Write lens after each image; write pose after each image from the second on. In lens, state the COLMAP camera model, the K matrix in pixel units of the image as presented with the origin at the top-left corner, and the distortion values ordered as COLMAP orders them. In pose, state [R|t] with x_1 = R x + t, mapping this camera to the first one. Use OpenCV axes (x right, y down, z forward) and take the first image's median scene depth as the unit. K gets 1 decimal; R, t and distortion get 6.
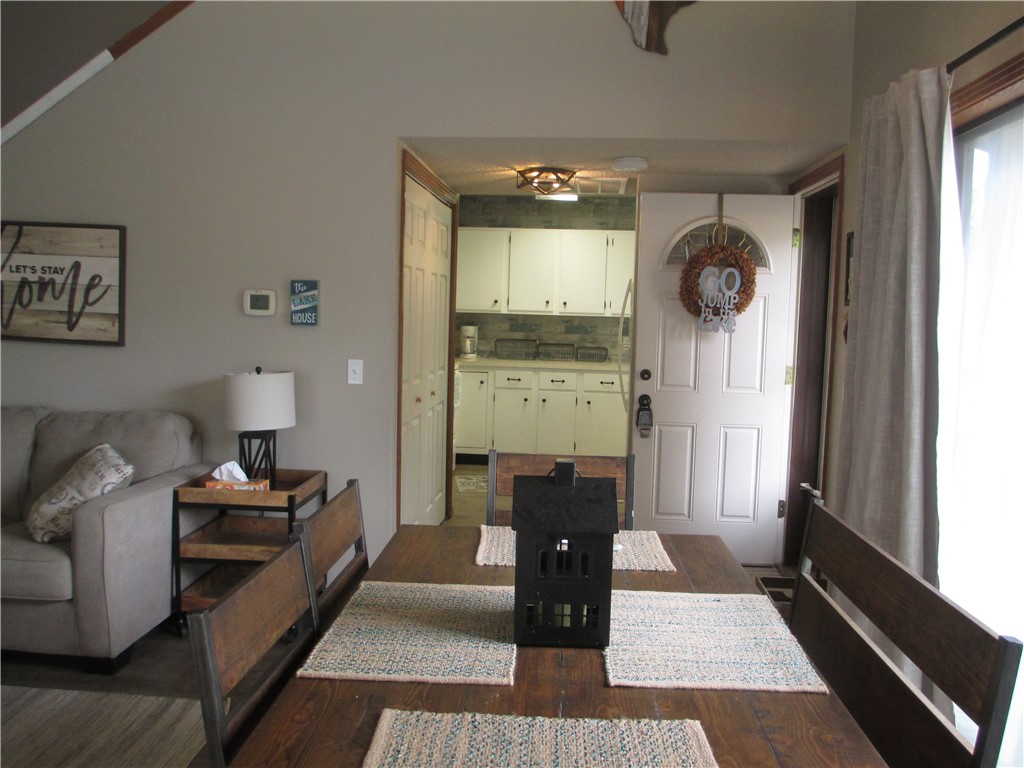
lens RADIAL K [[849.4, 0, 512.0], [0, 849.4, 384.0], [0, 0, 1]] dist [-0.084217, 0.051527]
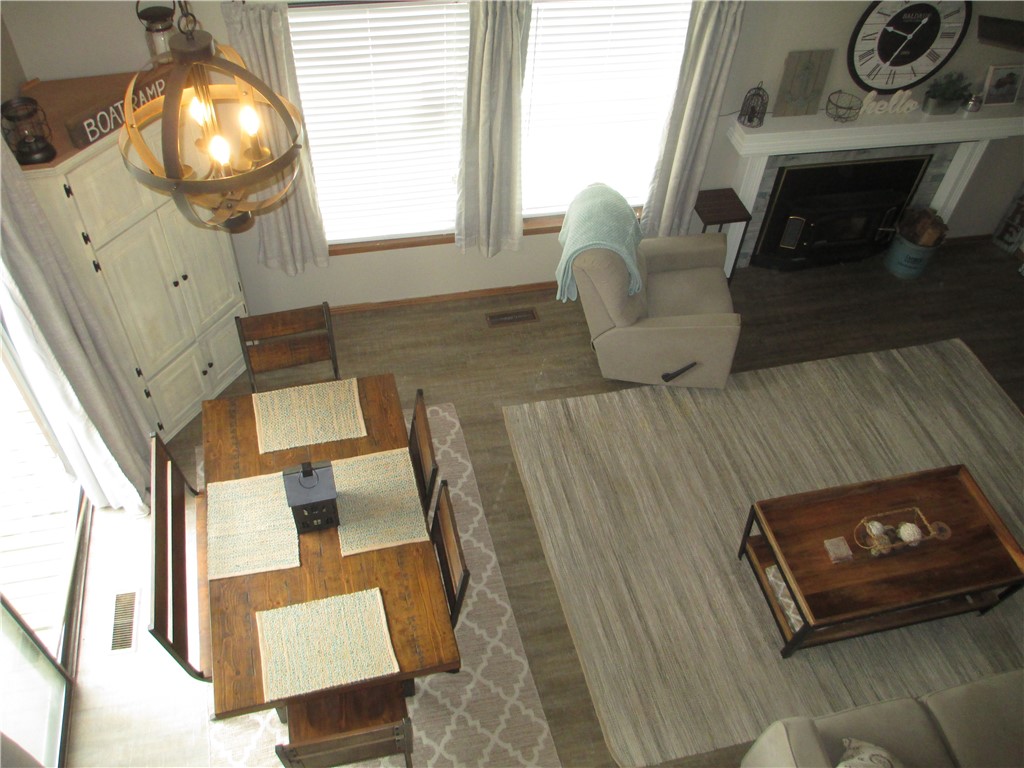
lens RADIAL K [[849.4, 0, 512.0], [0, 849.4, 384.0], [0, 0, 1]] dist [-0.084217, 0.051527]
pose [[-0.949610, 0.173980, -0.260716, 0.105896], [-0.106602, 0.602943, 0.790630, -2.071890], [0.294750, 0.778583, -0.554014, 2.574705]]
